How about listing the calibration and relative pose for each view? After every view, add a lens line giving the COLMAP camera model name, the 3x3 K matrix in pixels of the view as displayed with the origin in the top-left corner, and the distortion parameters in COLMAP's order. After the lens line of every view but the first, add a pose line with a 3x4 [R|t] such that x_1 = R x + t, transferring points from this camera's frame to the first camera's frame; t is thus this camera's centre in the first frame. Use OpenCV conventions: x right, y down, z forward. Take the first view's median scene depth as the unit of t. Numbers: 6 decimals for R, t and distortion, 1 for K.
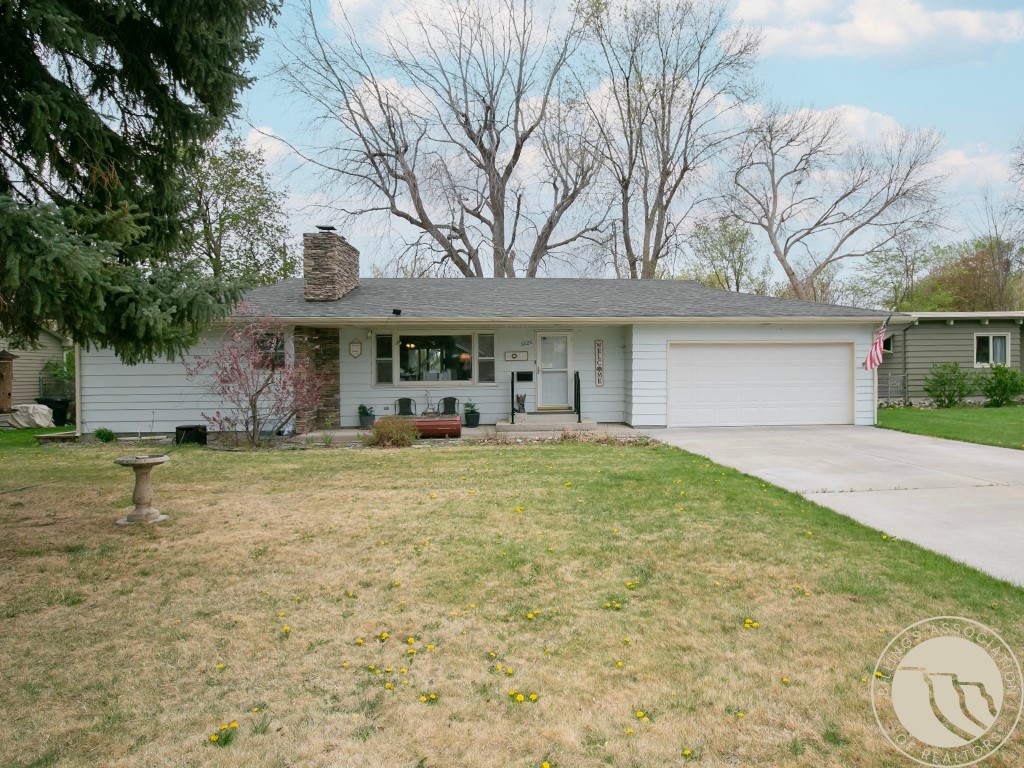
lens RADIAL K [[570.9, 0, 505.8], [0, 570.9, 382.2], [0, 0, 1]] dist [-0.005534, 0.001654]
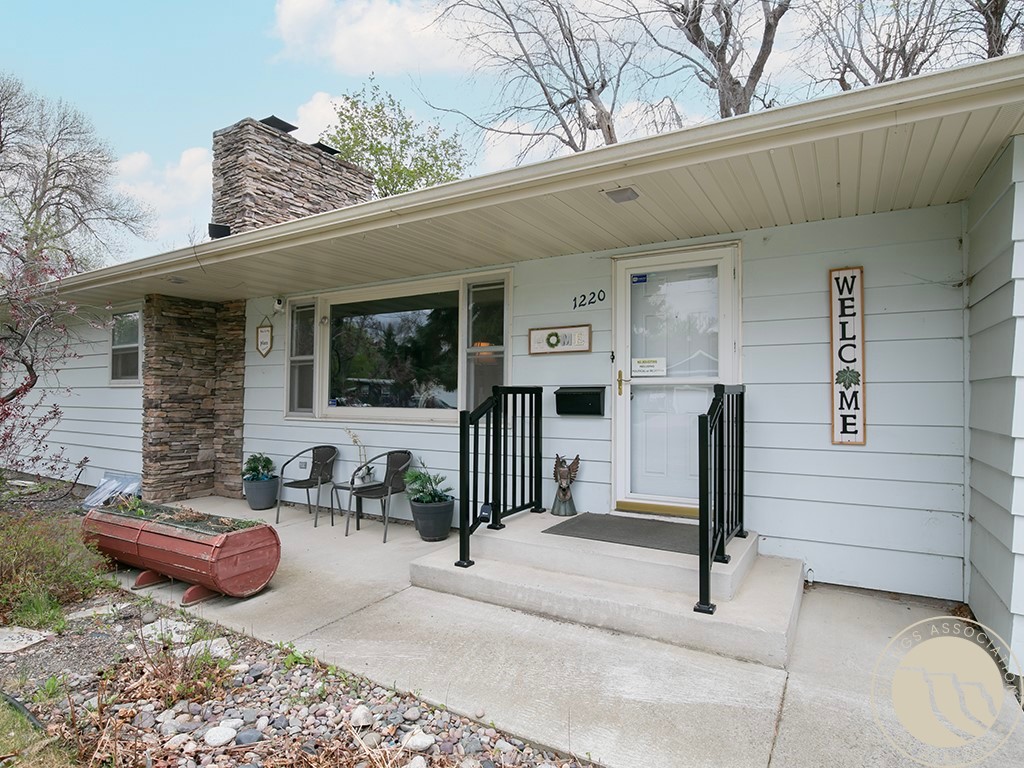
lens RADIAL K [[541.5, 0, 512.0], [0, 541.5, 384.0], [0, 0, 1]] dist [-0.016890, -0.000064]
pose [[0.857080, 0.003139, -0.515174, 0.158862], [-0.020041, 0.999428, -0.027253, -0.010564], [0.514793, 0.033683, 0.856652, 0.714279]]
